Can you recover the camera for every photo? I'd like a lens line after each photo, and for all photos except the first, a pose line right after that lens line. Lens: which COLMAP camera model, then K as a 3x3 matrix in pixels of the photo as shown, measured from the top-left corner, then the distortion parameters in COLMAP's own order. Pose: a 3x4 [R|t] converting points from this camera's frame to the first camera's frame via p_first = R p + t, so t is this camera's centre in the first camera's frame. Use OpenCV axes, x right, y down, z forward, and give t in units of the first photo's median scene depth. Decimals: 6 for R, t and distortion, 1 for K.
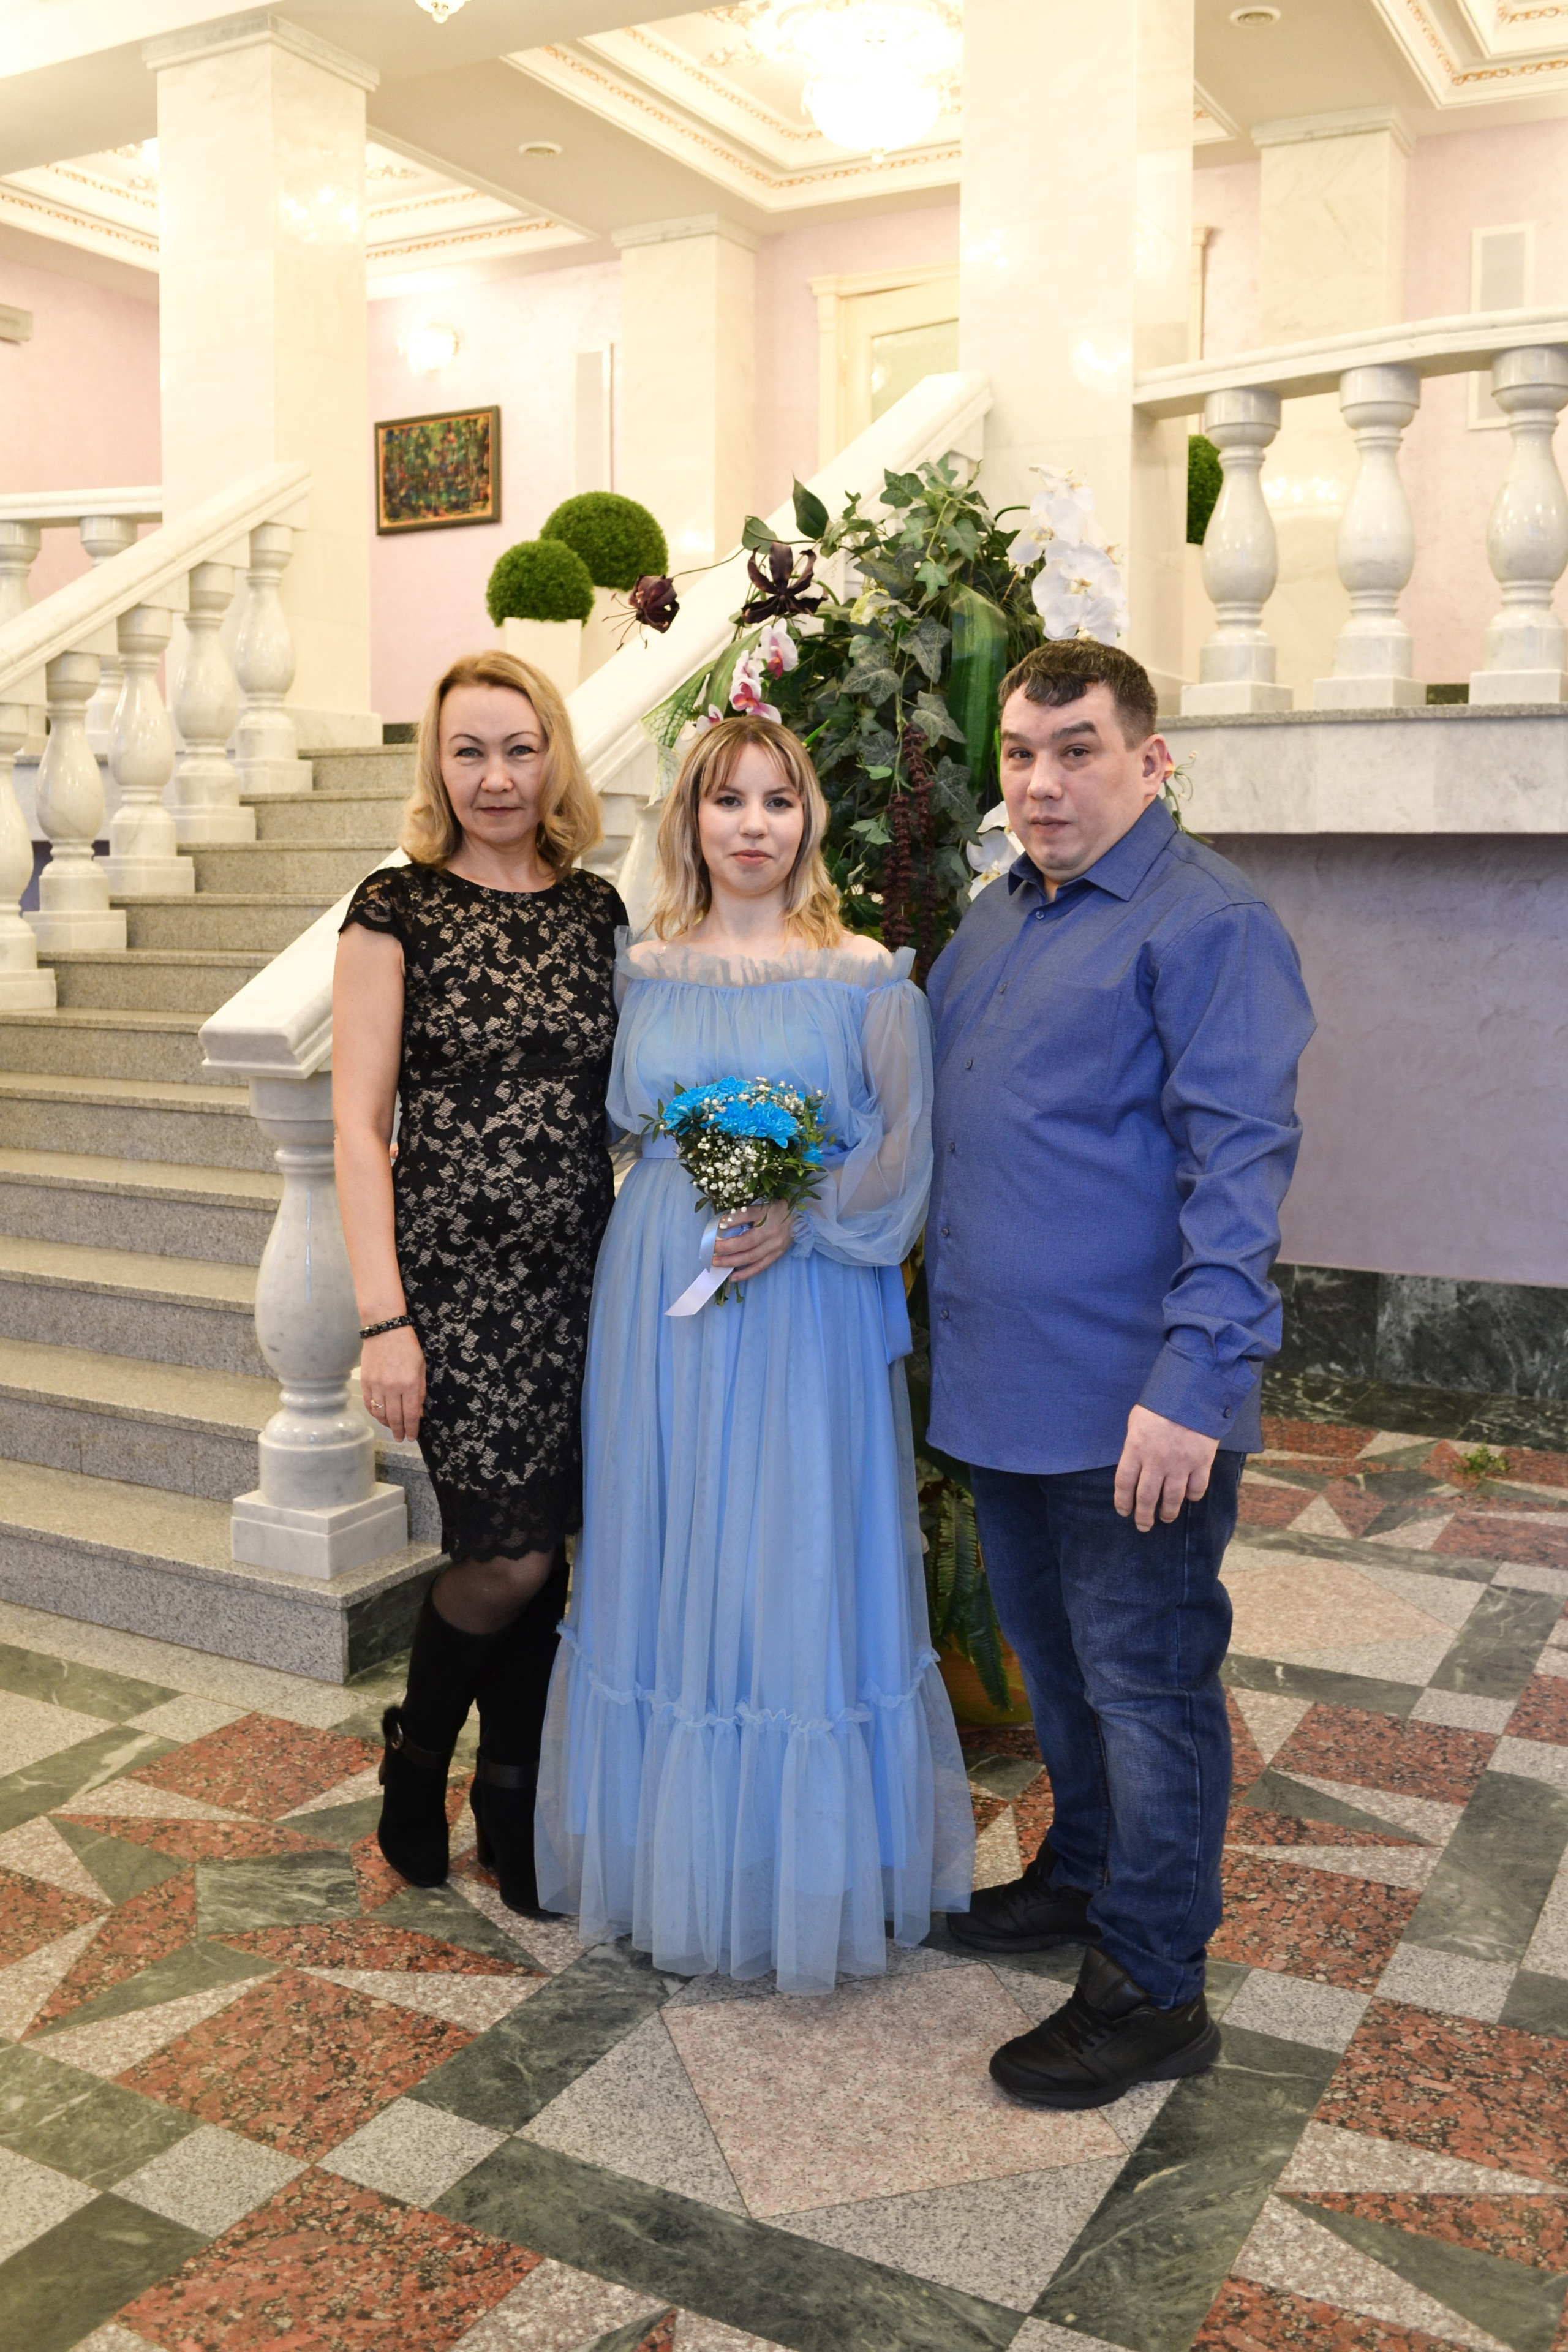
lens RADIAL K [[2098.5, 0, 757.5], [0, 2098.5, 1150.2], [0, 0, 1]] dist [-0.085598, 0.013878]
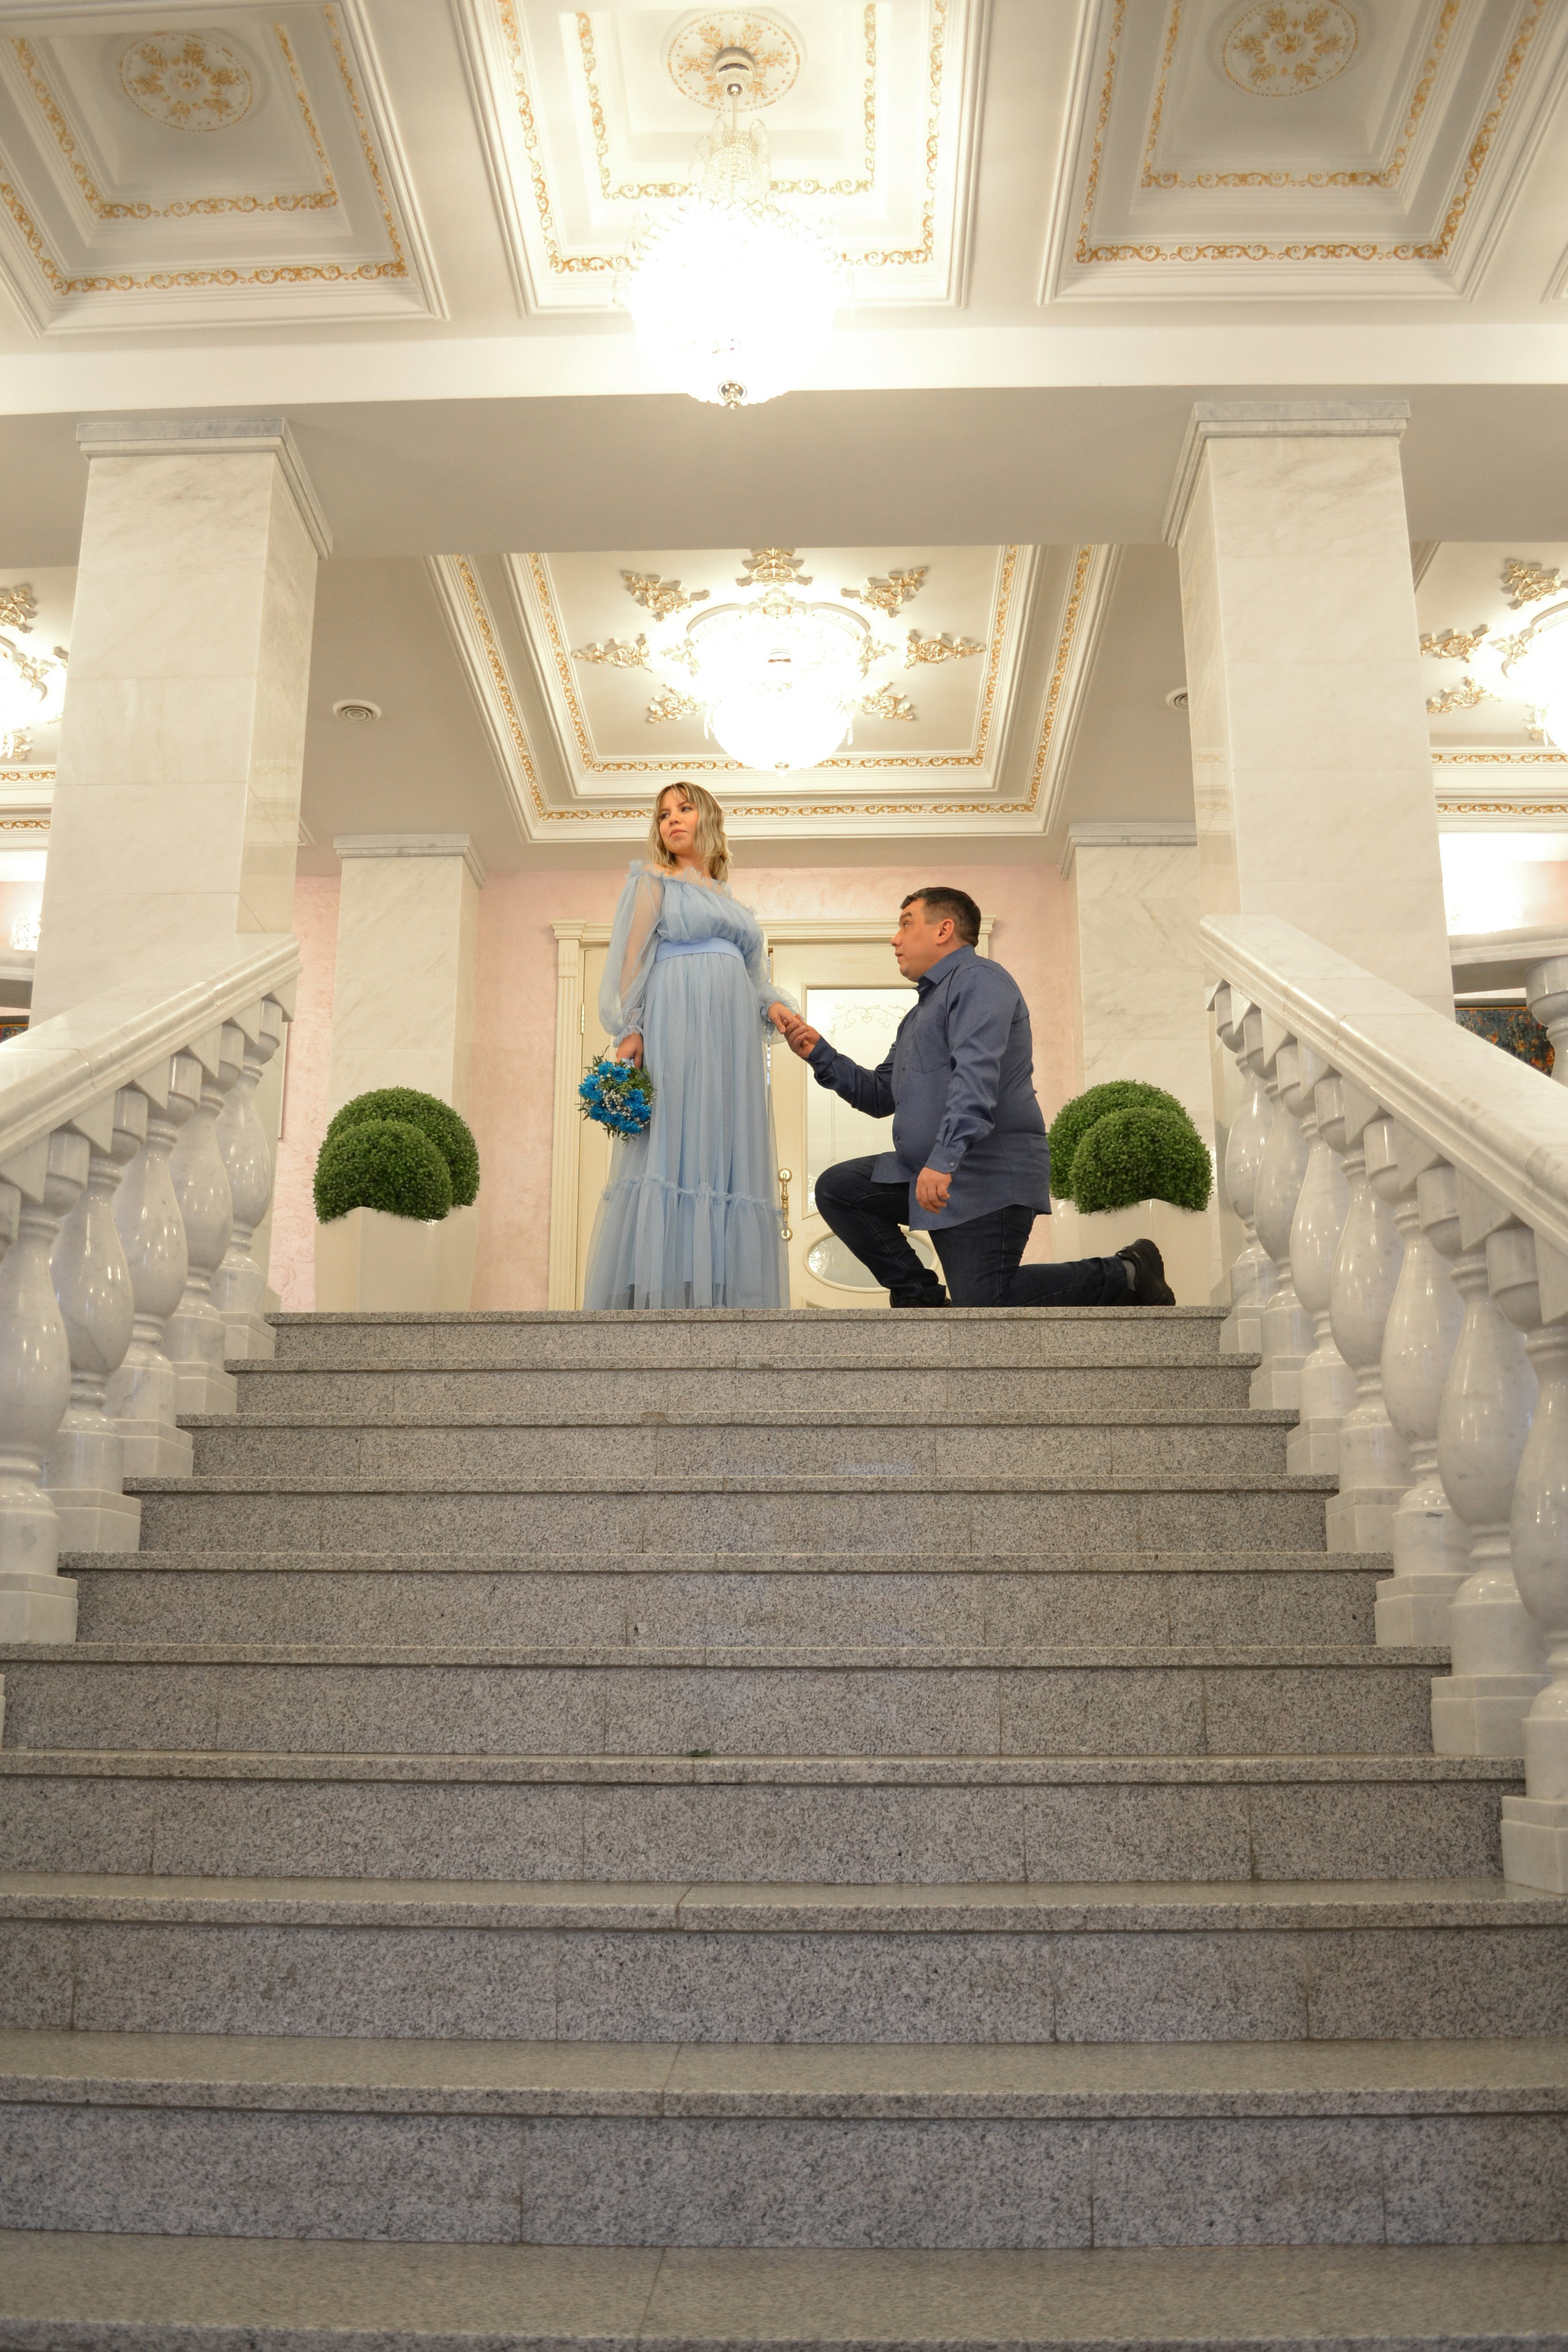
lens RADIAL K [[2014.5, 0, 776.4], [0, 2014.5, 1182.4], [0, 0, 1]] dist [-0.077842, 0.010026]
pose [[0.892329, 0.108821, 0.438073, -0.697908], [0.061933, 0.931810, -0.357623, 0.035652], [-0.447117, 0.346249, 0.824741, 0.677824]]
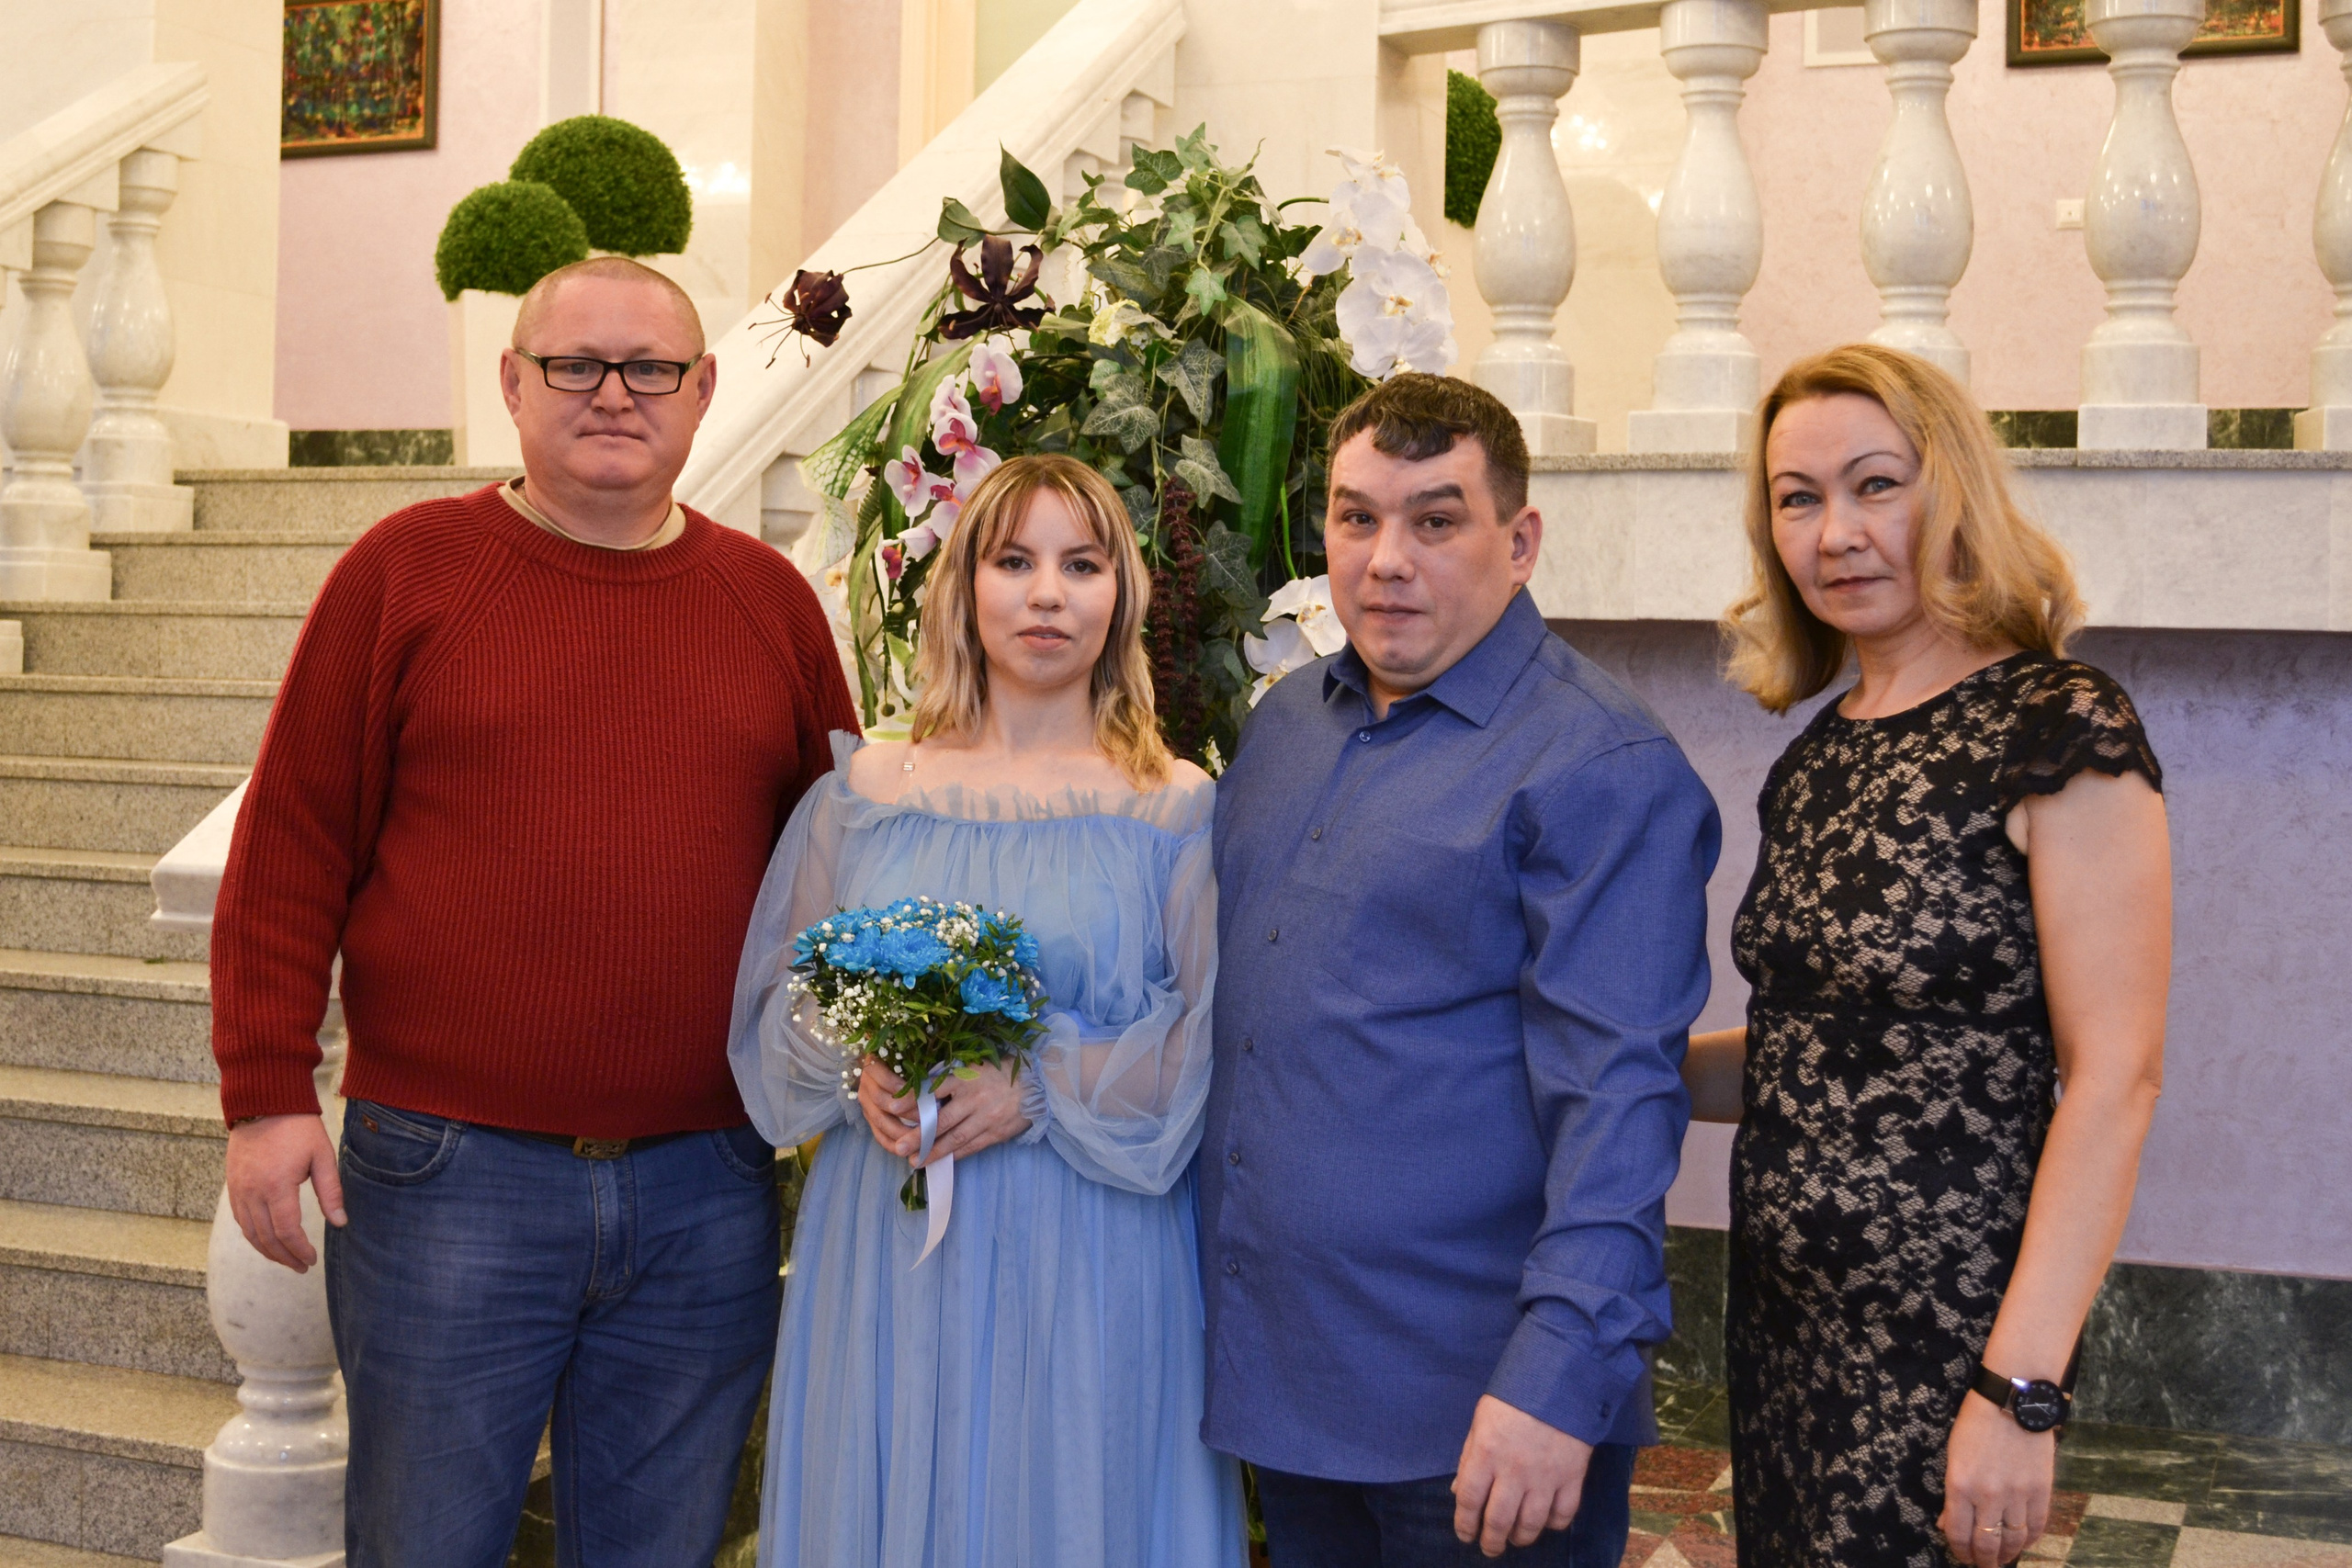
lens RADIAL K [[3134.7, 0, 1031.7], [0, 3134.7, 686.9], [0, 0, 1]] dist [-0.040524, -0.004826]
pose [[0.995130, 0.016876, 0.097113, -0.069462], [-0.004957, 0.992555, -0.121694, 0.008323], [-0.098444, 0.120620, 0.987805, -0.088403]]
